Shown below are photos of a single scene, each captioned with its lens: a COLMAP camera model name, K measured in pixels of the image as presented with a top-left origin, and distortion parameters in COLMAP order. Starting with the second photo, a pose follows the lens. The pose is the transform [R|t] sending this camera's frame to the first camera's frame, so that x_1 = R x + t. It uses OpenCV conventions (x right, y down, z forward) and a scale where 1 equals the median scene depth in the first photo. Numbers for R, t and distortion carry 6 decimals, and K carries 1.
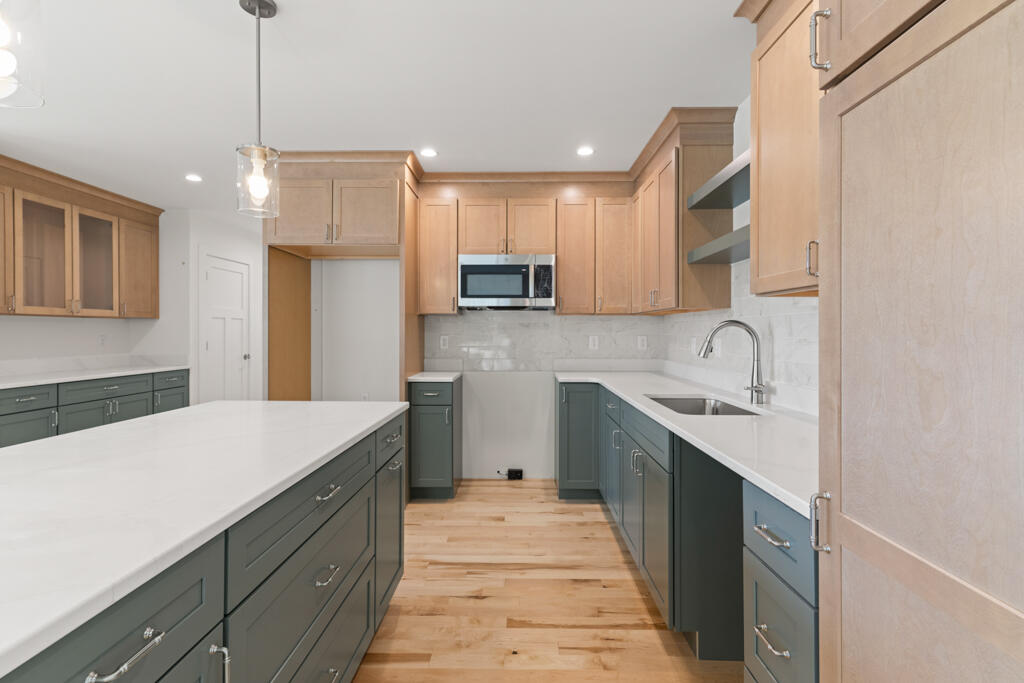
lens RADIAL K [[494.5, 0, 512.1], [0, 494.5, 335.9], [0, 0, 1]] dist [-0.005847, 0.000154]
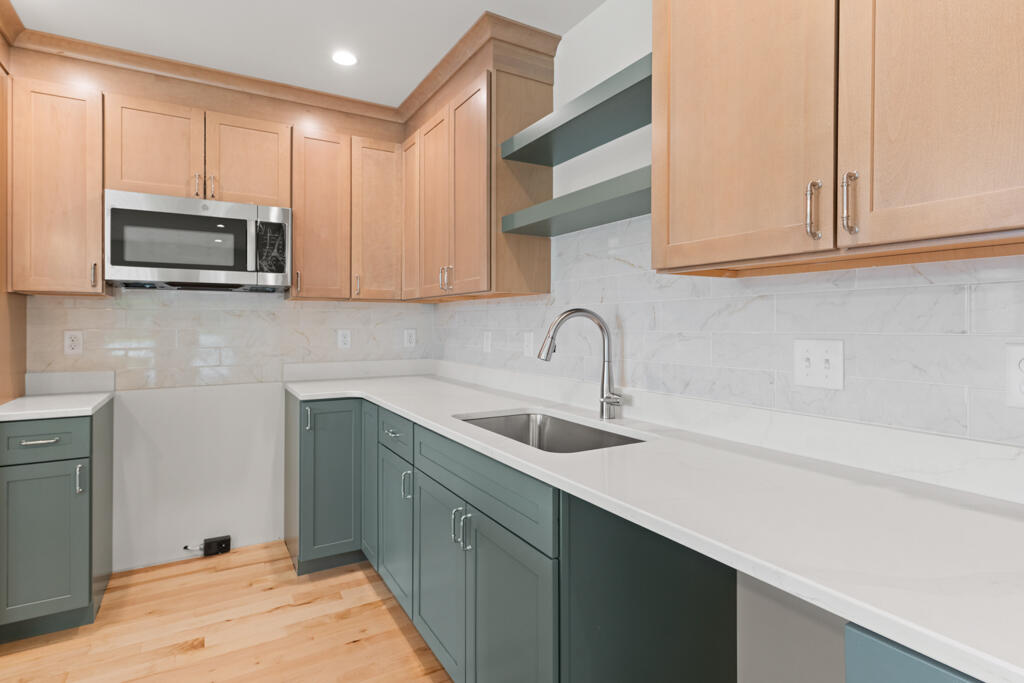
lens RADIAL K [[523.2, 0, 522.2], [0, 523.2, 322.7], [0, 0, 1]] dist [0.009459, -0.001710]
pose [[0.844794, 0.000914, 0.535091, -0.028597], [0.004910, 0.999943, -0.009460, -0.002232], [-0.535070, 0.010619, 0.844741, 0.243112]]
